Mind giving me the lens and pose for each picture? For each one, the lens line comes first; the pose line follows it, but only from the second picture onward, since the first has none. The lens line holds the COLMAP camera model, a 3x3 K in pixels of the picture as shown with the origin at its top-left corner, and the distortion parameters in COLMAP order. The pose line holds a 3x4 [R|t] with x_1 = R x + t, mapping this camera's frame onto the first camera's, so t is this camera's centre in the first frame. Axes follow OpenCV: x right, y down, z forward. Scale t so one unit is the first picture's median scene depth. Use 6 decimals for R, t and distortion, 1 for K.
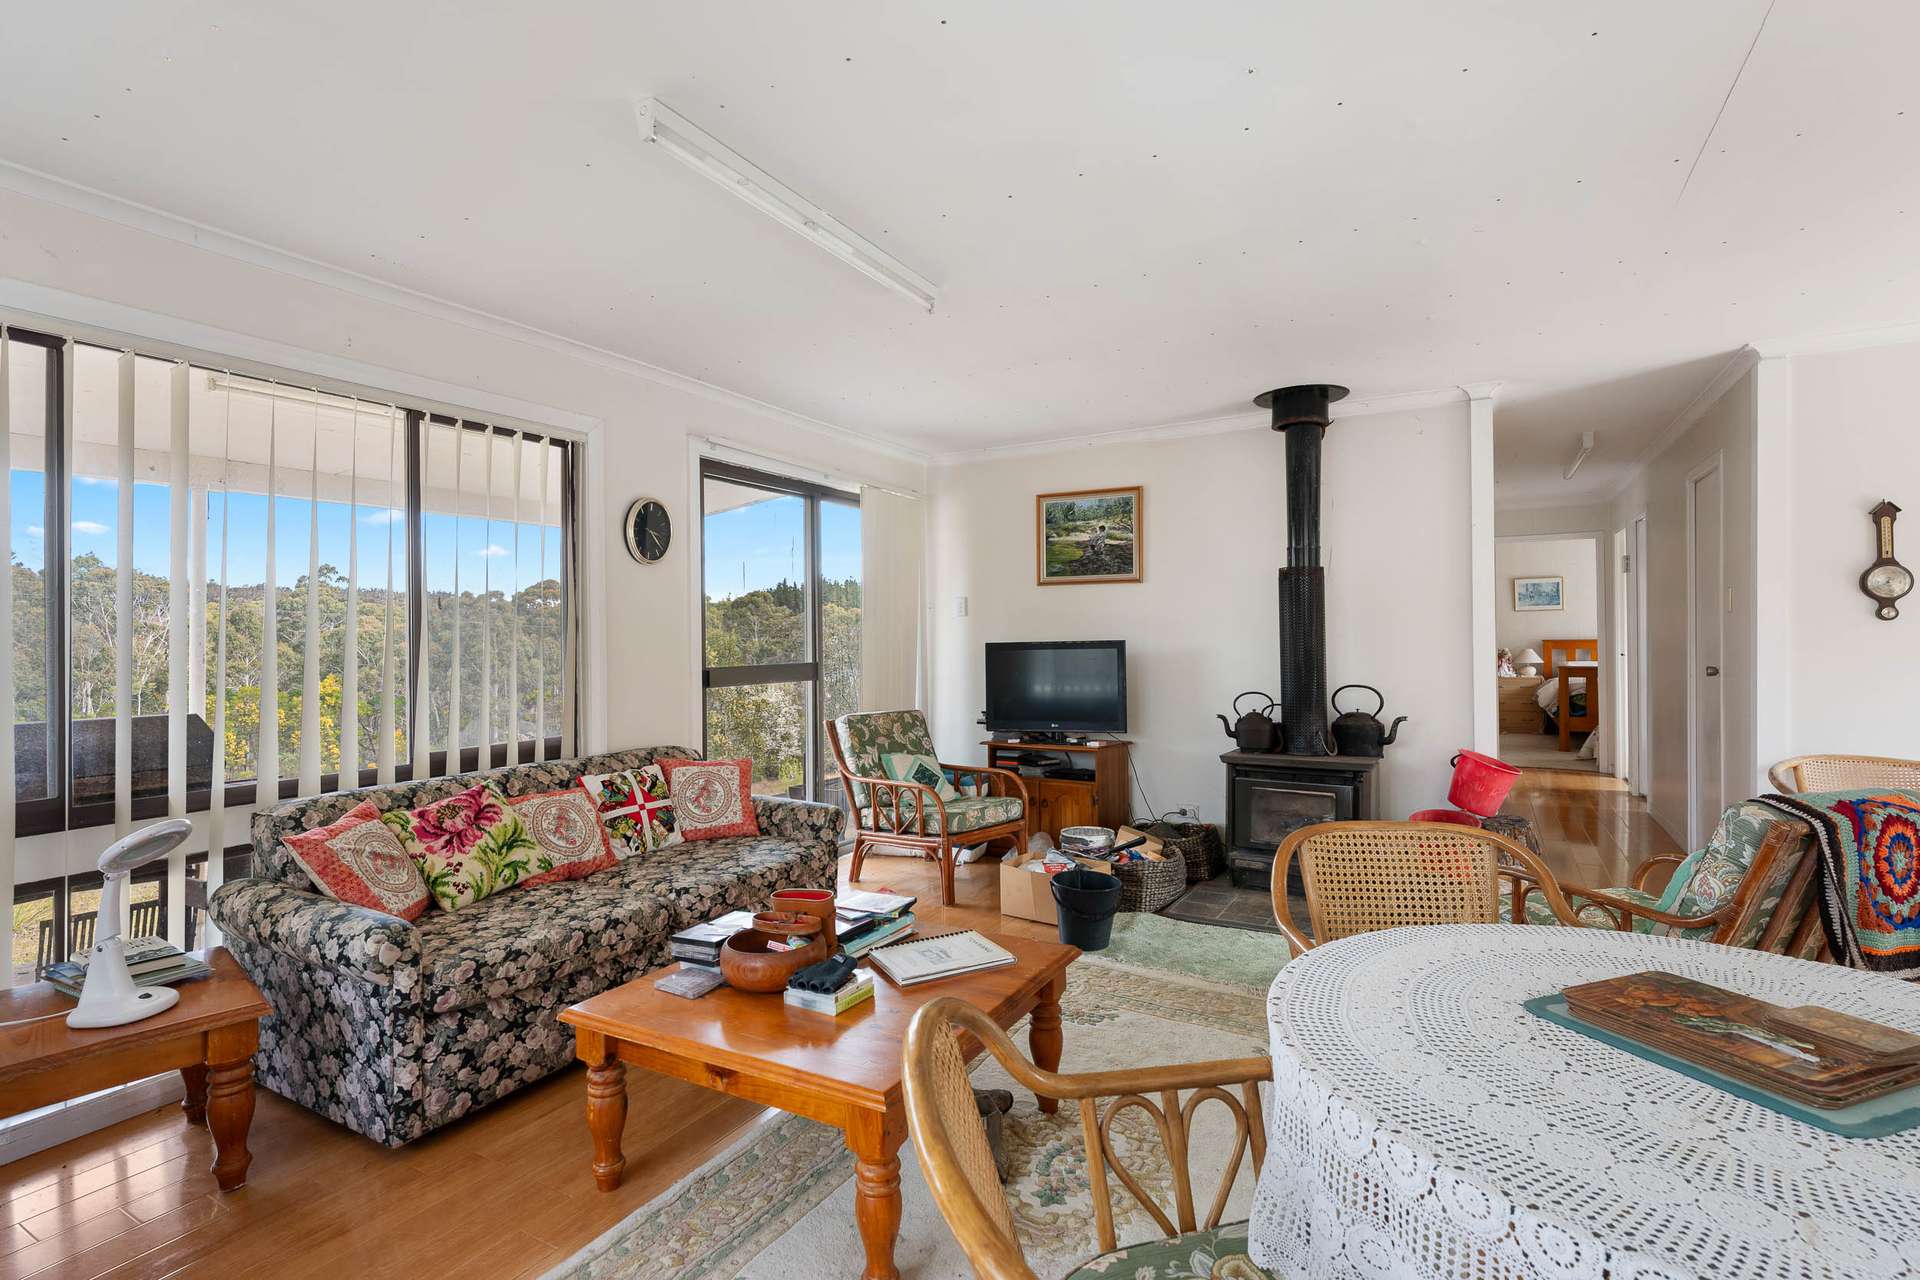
lens RADIAL K [[891.7, 0, 957.1], [0, 891.7, 631.1], [0, 0, 1]] dist [0.001195, 0.000078]
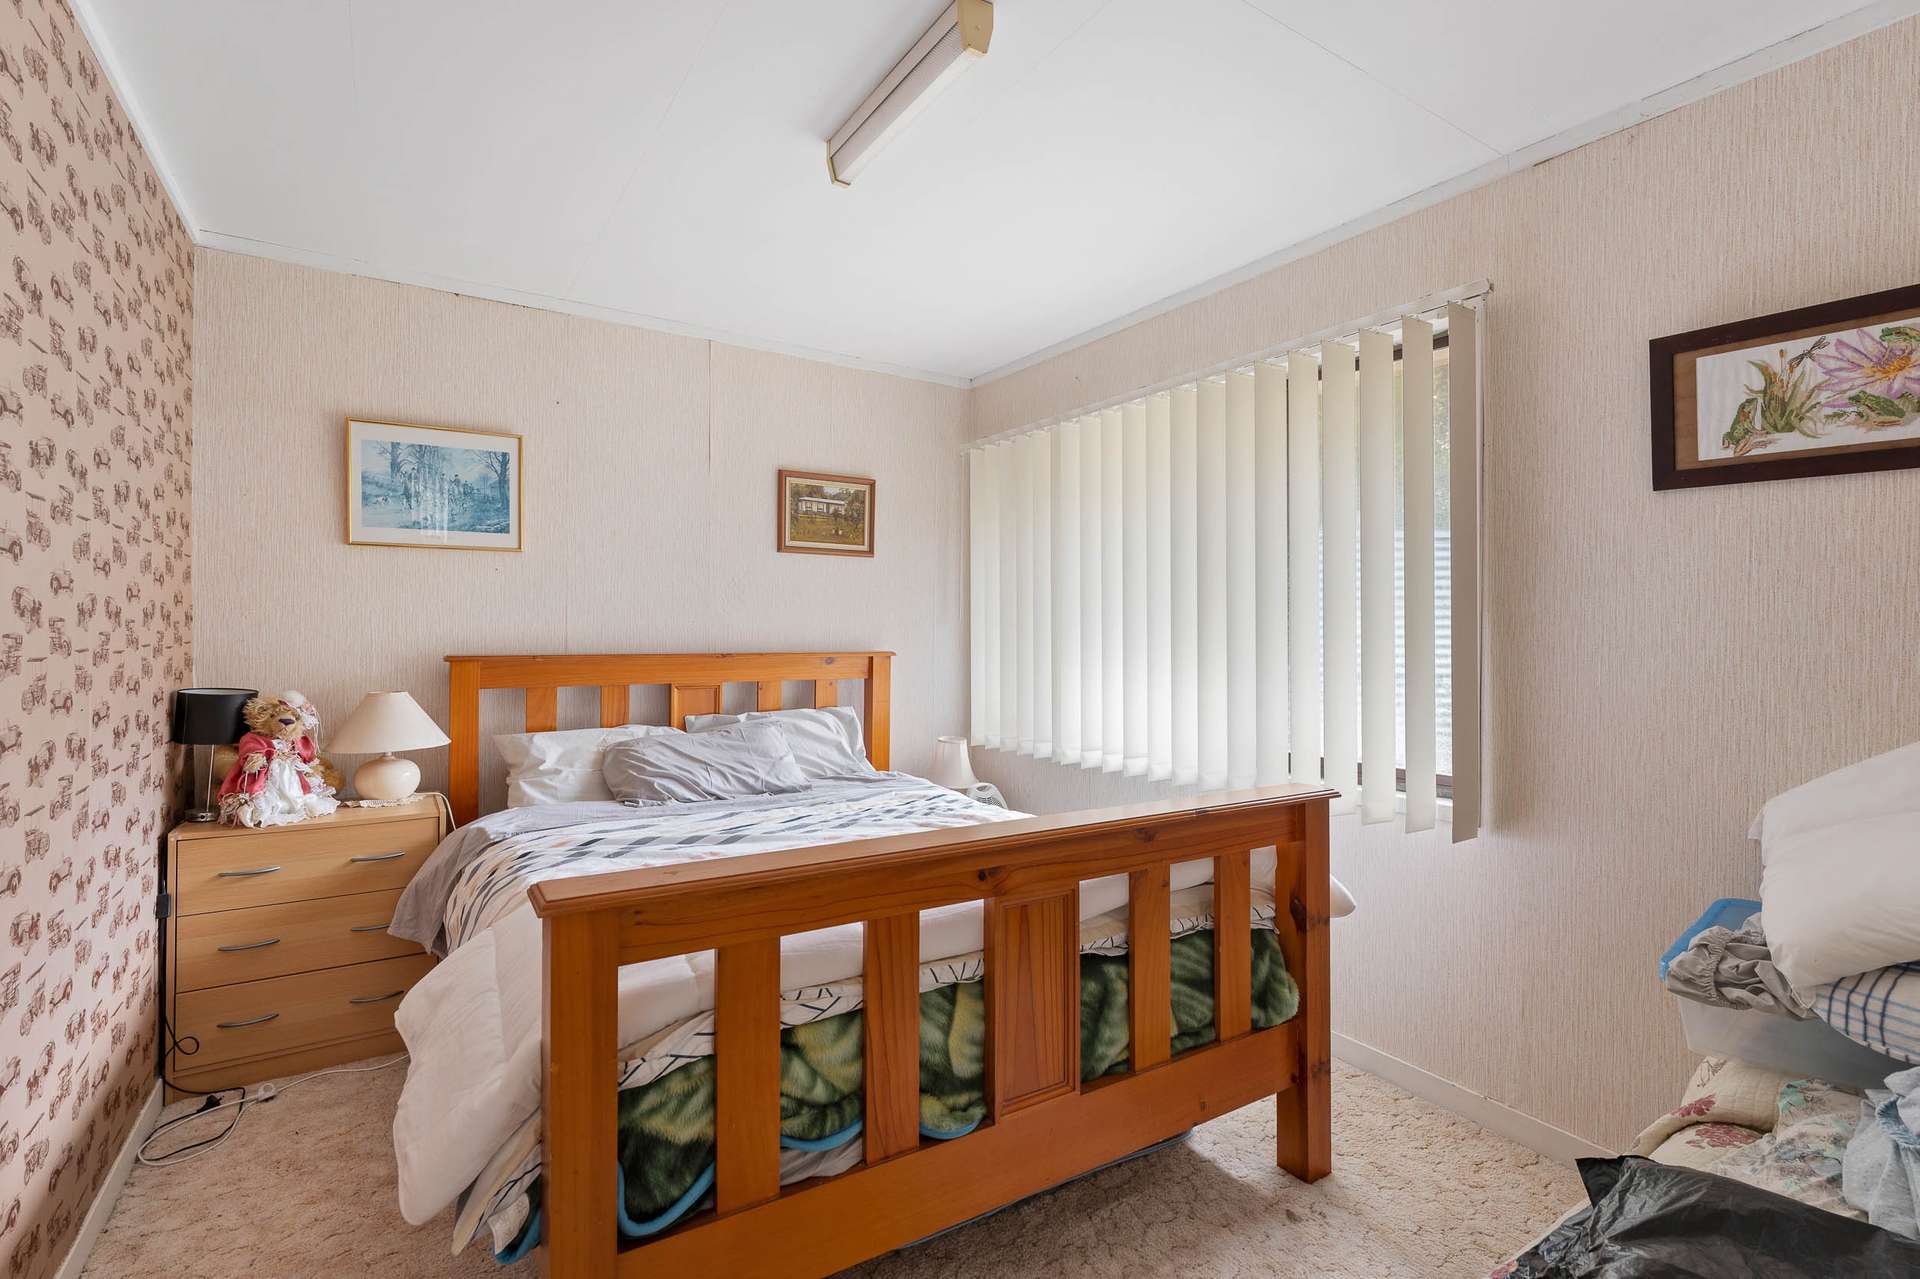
lens RADIAL K [[891.7, 0, 957.3], [0, 891.7, 635.3], [0, 0, 1]] dist [0.001195, 0.000078]
pose [[0.463849, 0.011160, 0.885844, 0.506741], [-0.013506, 0.999894, -0.005525, 0.003365], [-0.885811, -0.009402, 0.463950, 0.765746]]
